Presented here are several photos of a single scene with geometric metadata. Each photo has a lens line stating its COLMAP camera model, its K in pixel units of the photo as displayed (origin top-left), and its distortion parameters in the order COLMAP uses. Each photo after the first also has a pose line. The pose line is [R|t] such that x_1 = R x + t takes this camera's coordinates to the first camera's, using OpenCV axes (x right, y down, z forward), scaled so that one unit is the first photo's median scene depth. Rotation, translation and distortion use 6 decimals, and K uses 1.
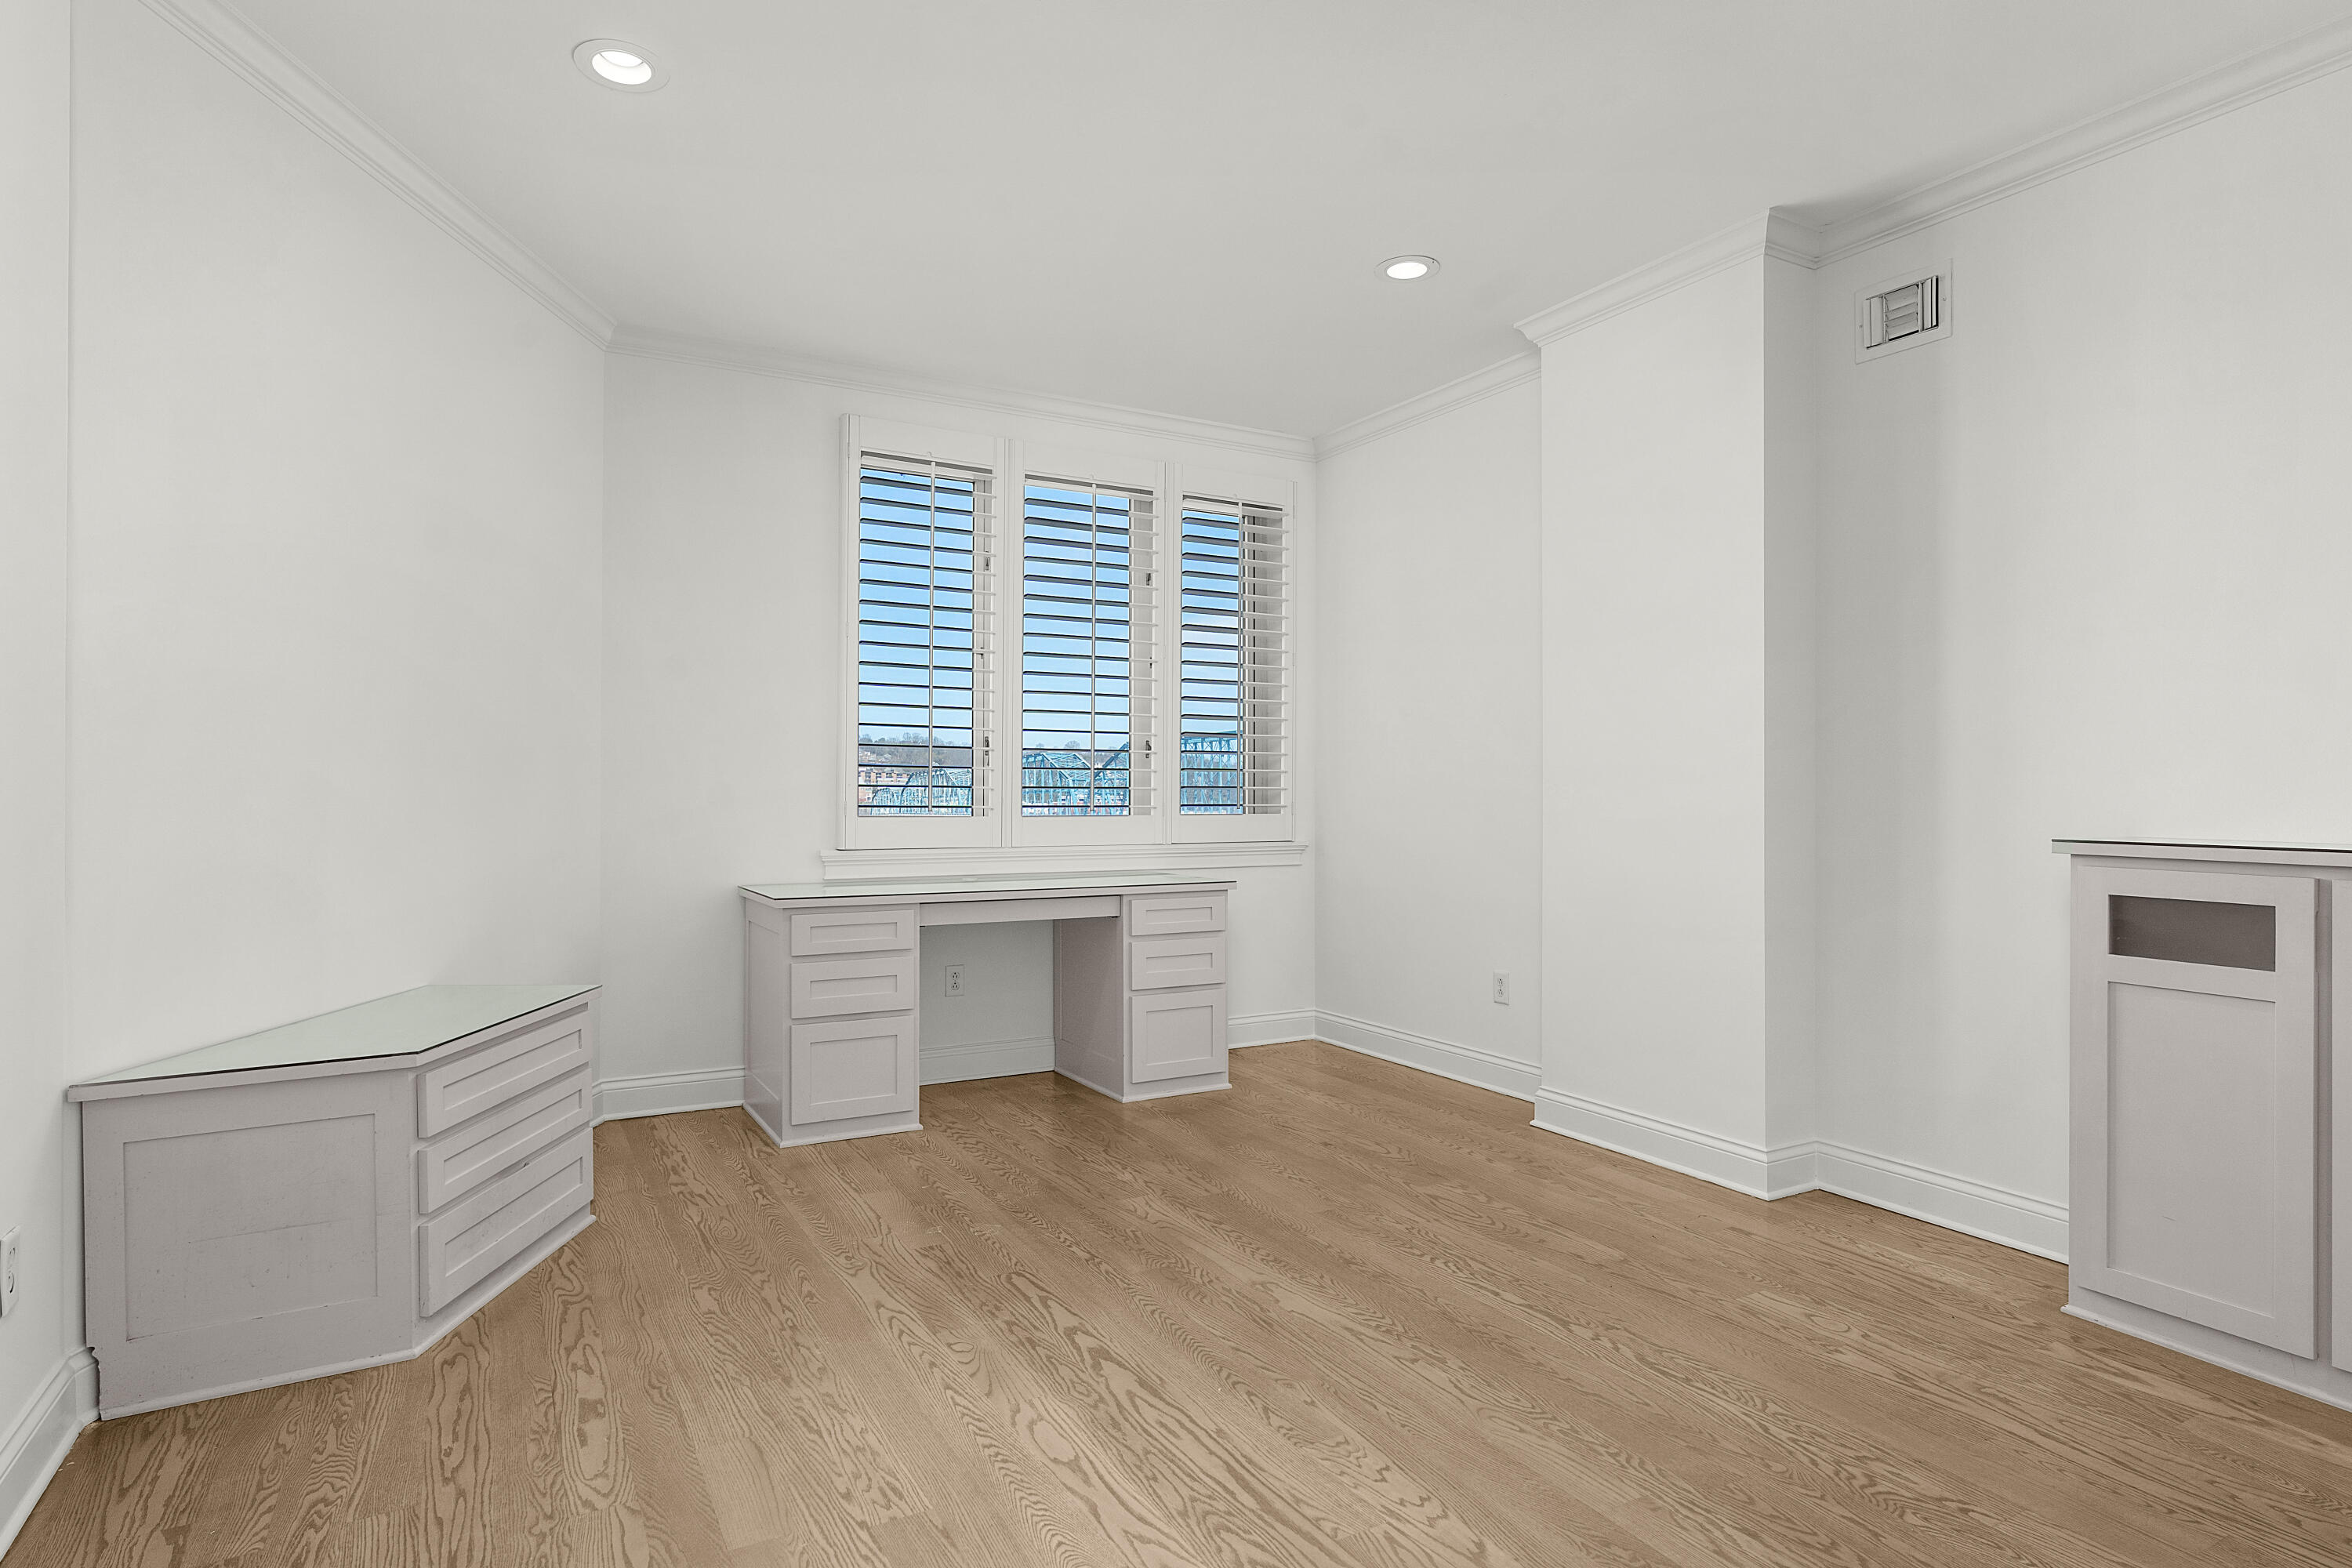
lens RADIAL K [[1213.5, 0, 1188.3], [0, 1213.5, 790.1], [0, 0, 1]] dist [-0.010525, 0.004089]
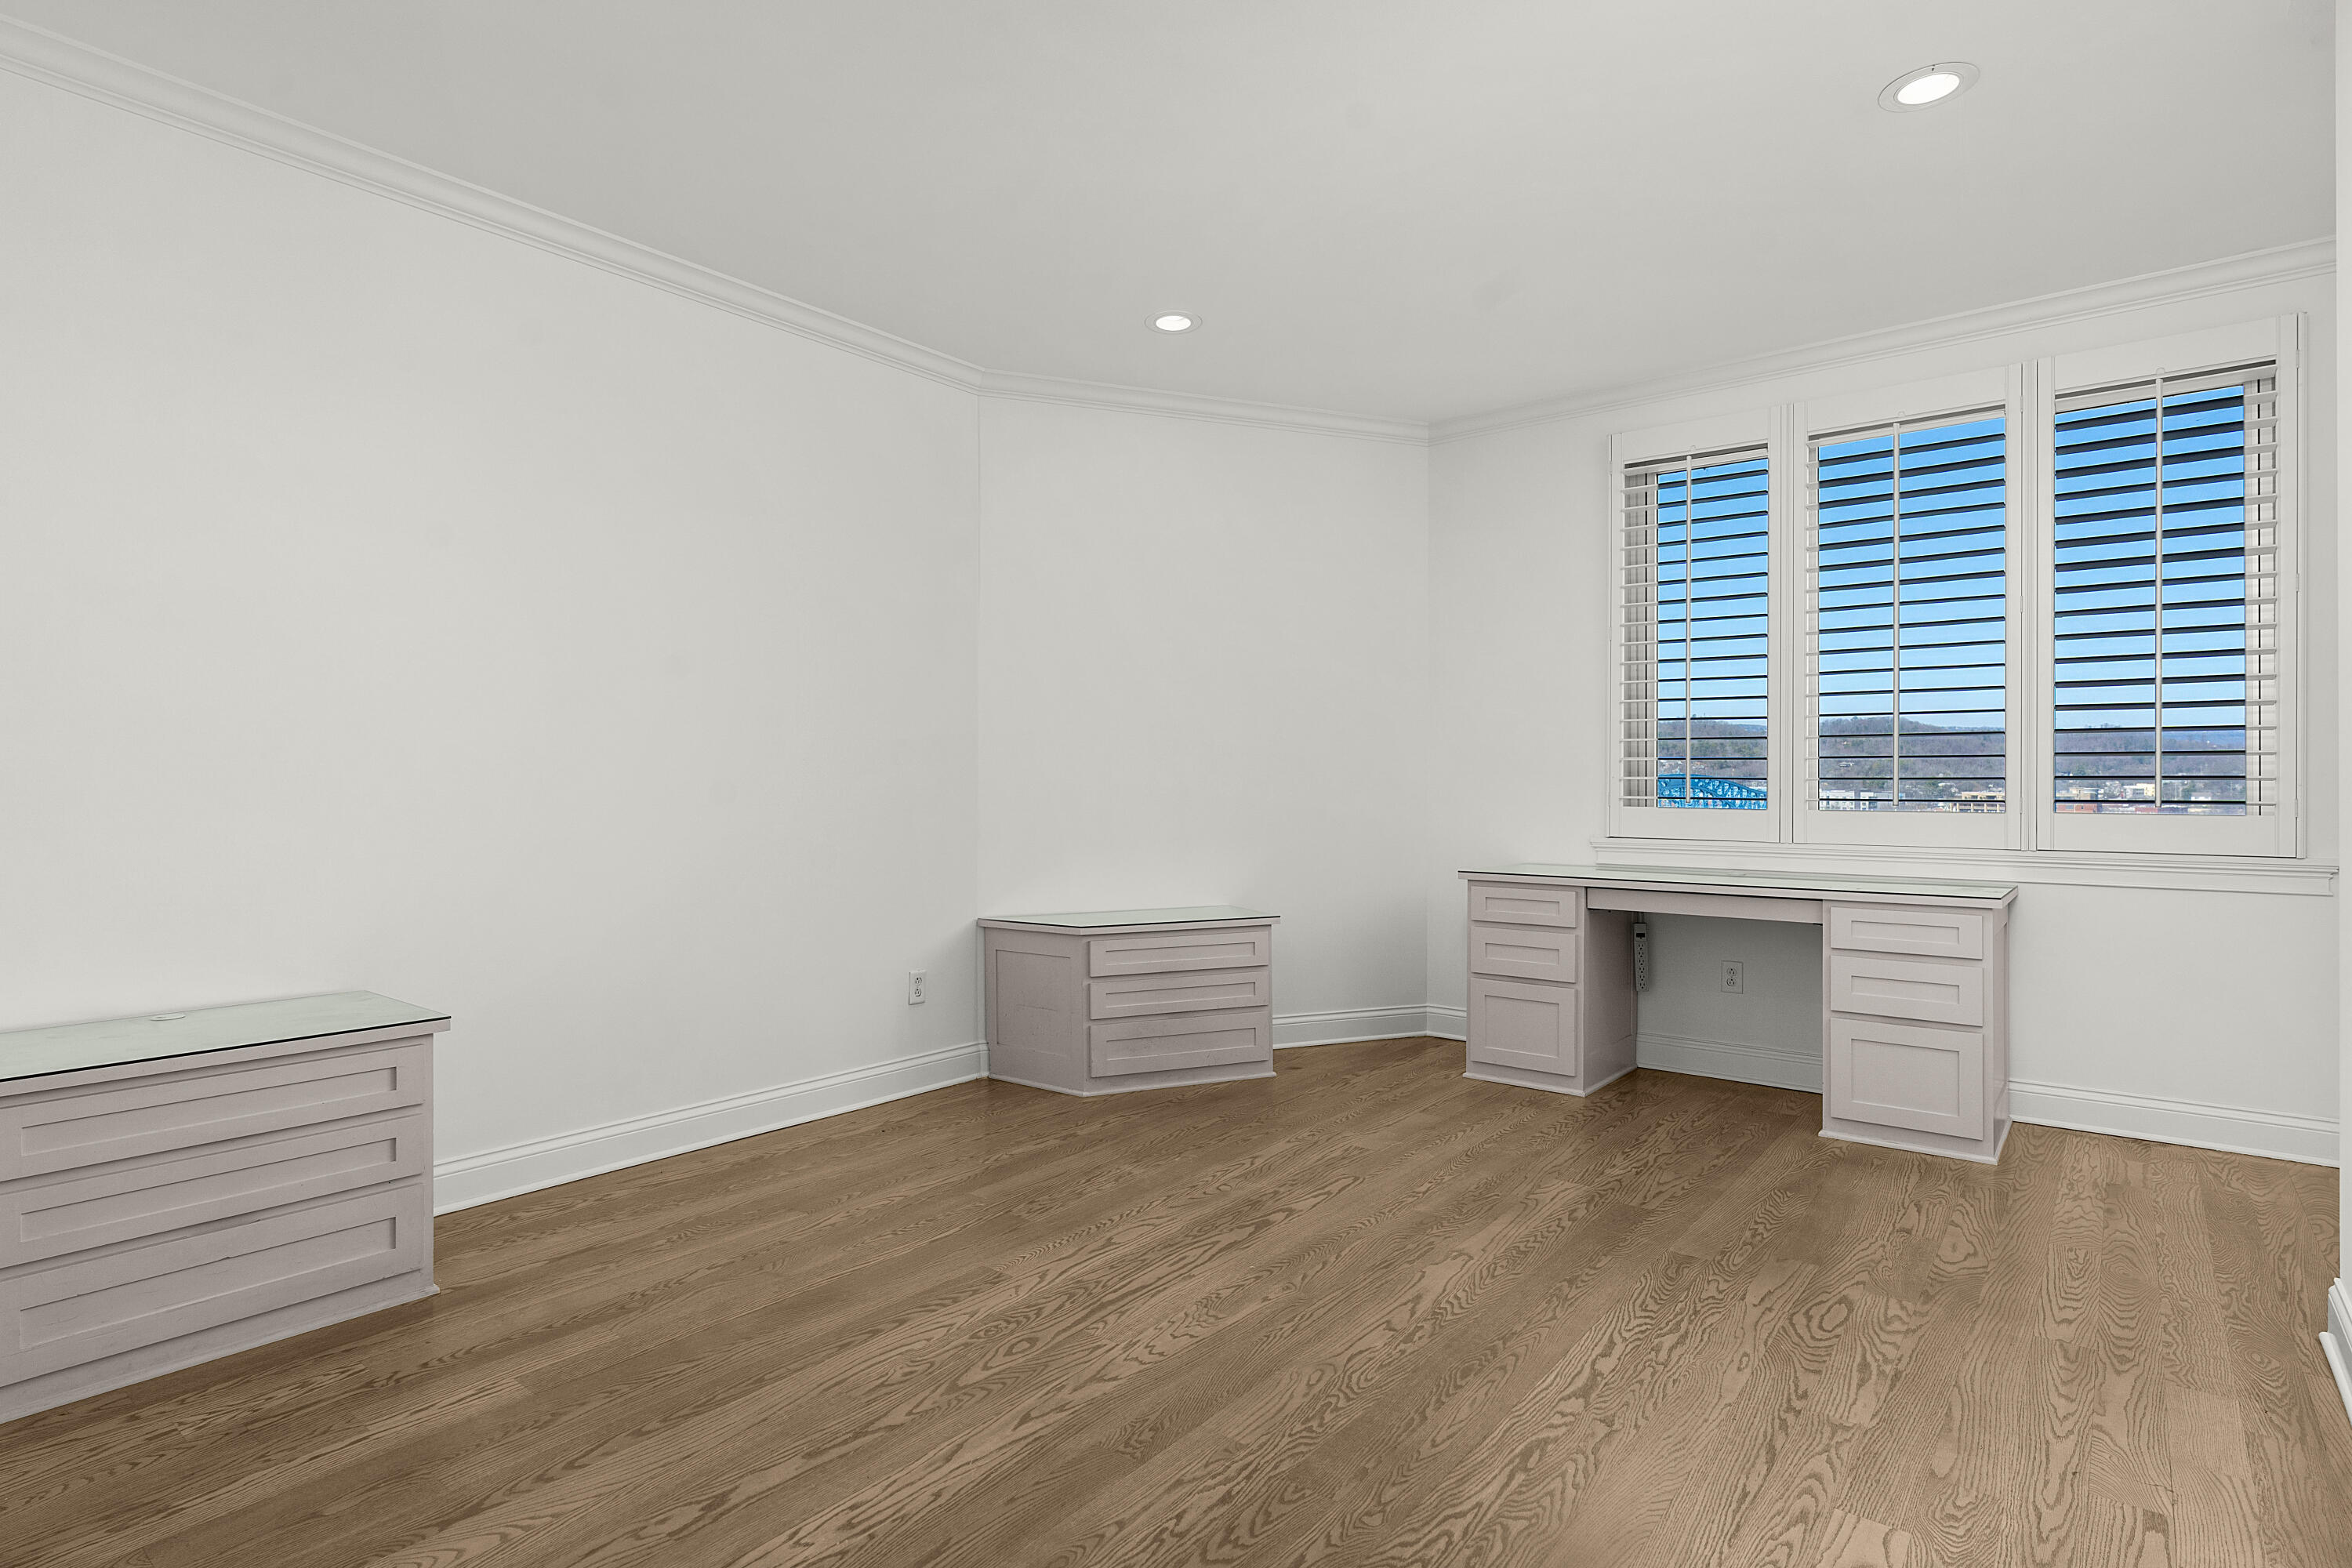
lens RADIAL K [[1213.5, 0, 1181.6], [0, 1213.5, 784.9], [0, 0, 1]] dist [-0.010525, 0.004089]
pose [[0.381128, -0.001083, -0.924521, 0.966064], [0.000790, 0.999999, -0.000846, 0.005349], [0.924522, -0.000408, 0.381129, 0.394635]]
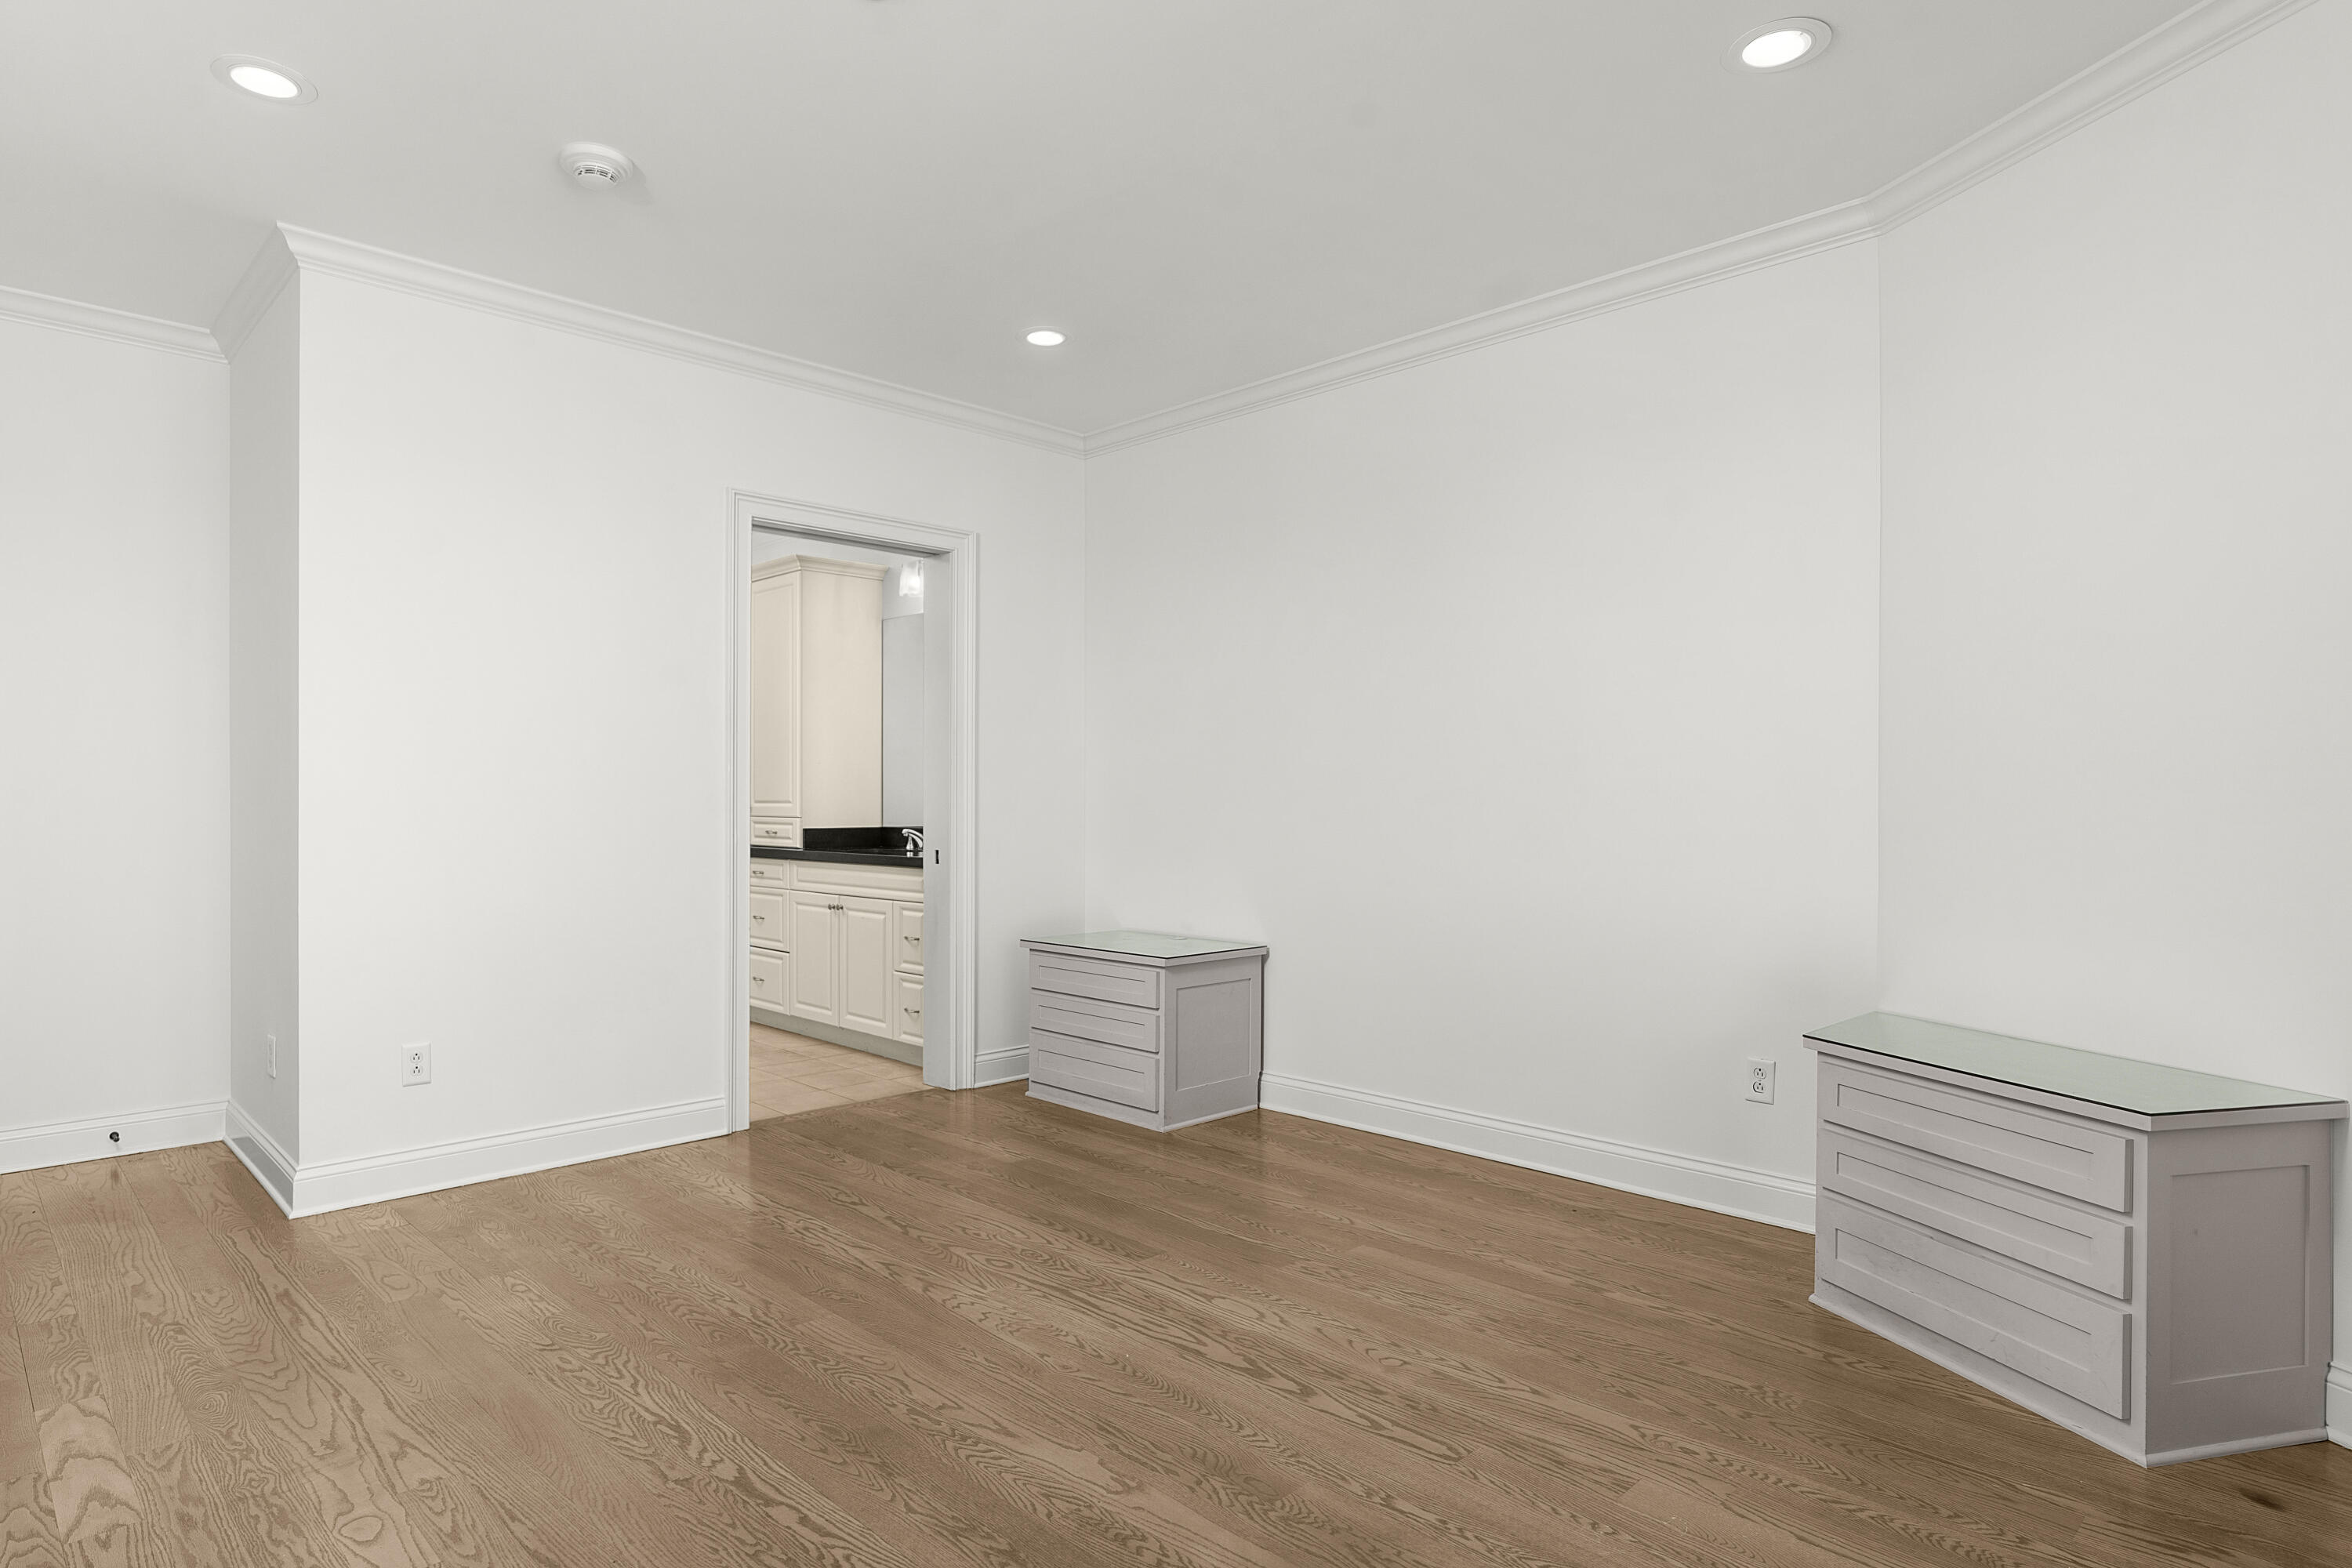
lens RADIAL K [[1326.7, 0, 1162.2], [0, 1326.7, 789.3], [0, 0, 1]] dist [-0.002600, -0.001722]
pose [[-0.969465, -0.007240, -0.245123, 0.249479], [-0.005779, 0.999961, -0.006678, -0.009261], [0.245162, -0.005058, -0.969469, 1.848664]]
